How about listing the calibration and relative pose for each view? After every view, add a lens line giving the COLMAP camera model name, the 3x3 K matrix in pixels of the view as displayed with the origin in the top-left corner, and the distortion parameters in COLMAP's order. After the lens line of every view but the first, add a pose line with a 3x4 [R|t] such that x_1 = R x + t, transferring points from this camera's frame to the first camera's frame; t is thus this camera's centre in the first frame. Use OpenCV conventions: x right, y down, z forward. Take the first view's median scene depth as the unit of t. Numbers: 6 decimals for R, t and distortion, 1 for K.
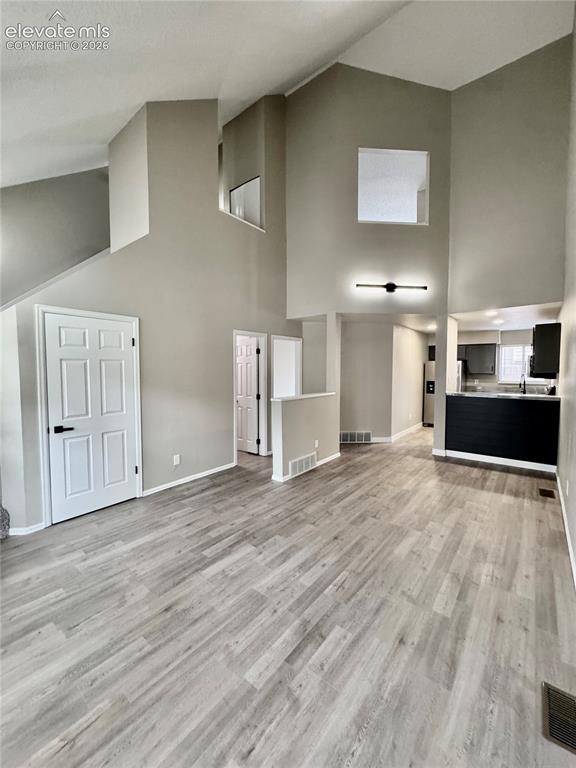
lens RADIAL K [[308.2, 0, 286.3], [0, 308.2, 381.8], [0, 0, 1]] dist [-0.003337, 0.000500]
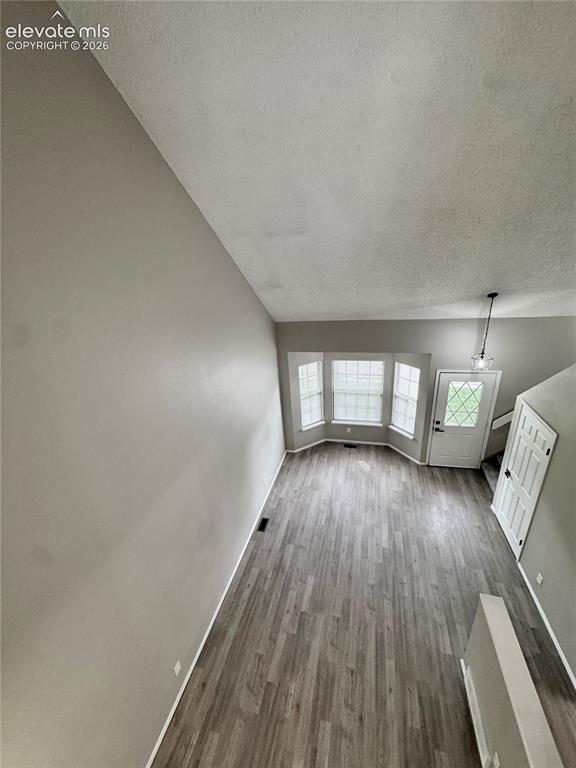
lens RADIAL K [[308.2, 0, 289.9], [0, 308.2, 384.8], [0, 0, 1]] dist [-0.003337, 0.000500]
pose [[-0.905030, 0.215330, -0.366816, 0.623360], [0.048655, 0.909138, 0.413642, -0.806236], [0.422556, 0.356511, -0.833274, 1.424849]]
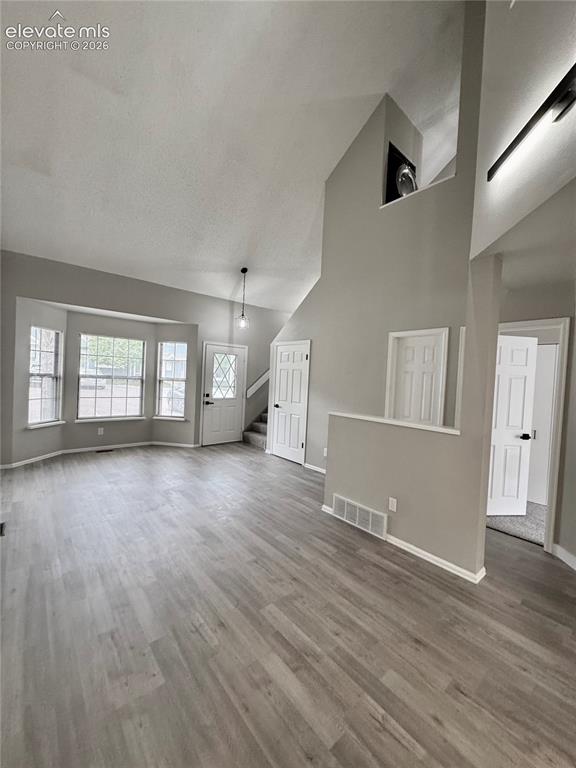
lens RADIAL K [[308.2, 0, 289.2], [0, 308.2, 385.5], [0, 0, 1]] dist [-0.003337, 0.000500]
pose [[-0.181078, 0.020316, -0.983259, 0.956584], [-0.085946, 0.995635, 0.036399, -0.040713], [0.979706, 0.091098, -0.178542, 1.199399]]
